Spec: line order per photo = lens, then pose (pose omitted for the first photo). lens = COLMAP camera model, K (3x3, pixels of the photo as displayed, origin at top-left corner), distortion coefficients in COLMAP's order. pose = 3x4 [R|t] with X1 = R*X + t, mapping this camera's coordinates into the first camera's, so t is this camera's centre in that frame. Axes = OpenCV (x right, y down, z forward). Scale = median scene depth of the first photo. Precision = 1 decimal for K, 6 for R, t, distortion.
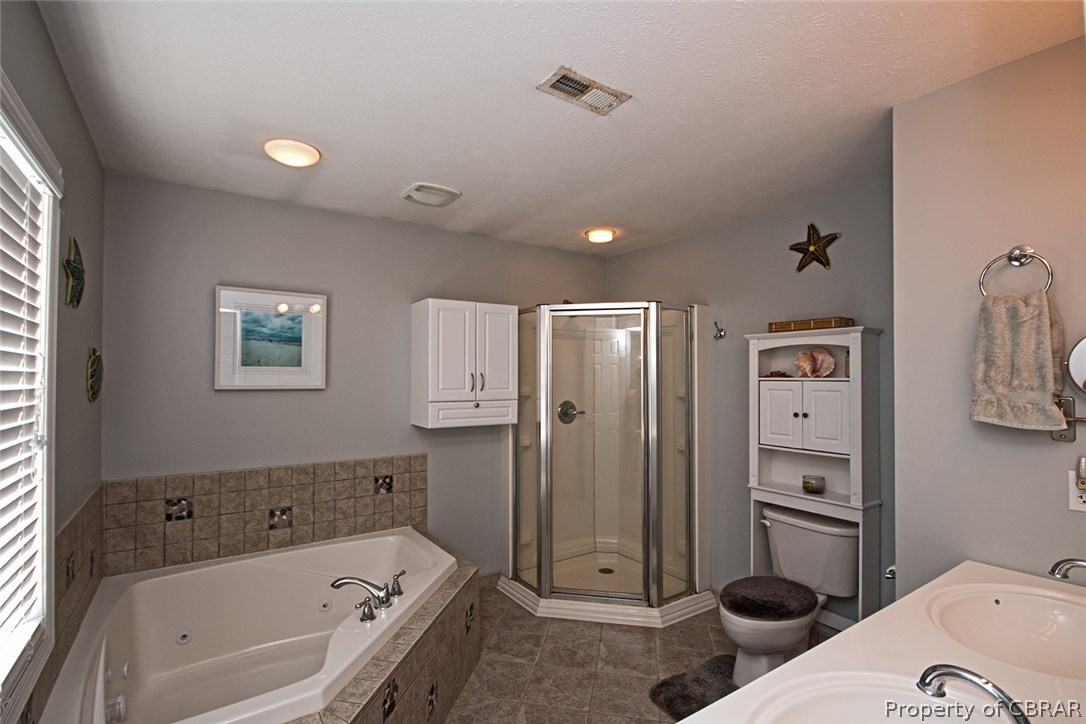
lens RADIAL K [[499.4, 0, 539.9], [0, 499.4, 369.5], [0, 0, 1]] dist [-0.001008, 0.000290]
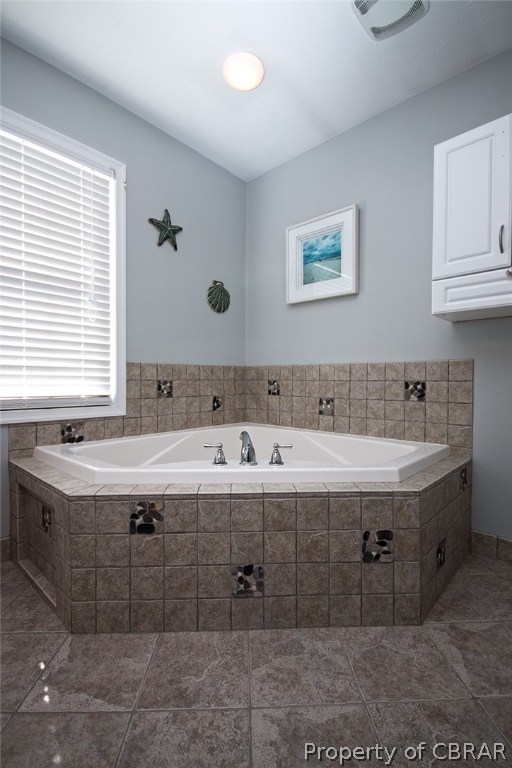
lens RADIAL K [[353.1, 0, 256.6], [0, 353.1, 387.5], [0, 0, 1]] dist [-0.001008, 0.000290]
pose [[0.239097, 0.023305, -0.970716, 0.265313], [0.012057, 0.999564, 0.026967, 0.225674], [0.970921, -0.018152, 0.238711, 0.631083]]
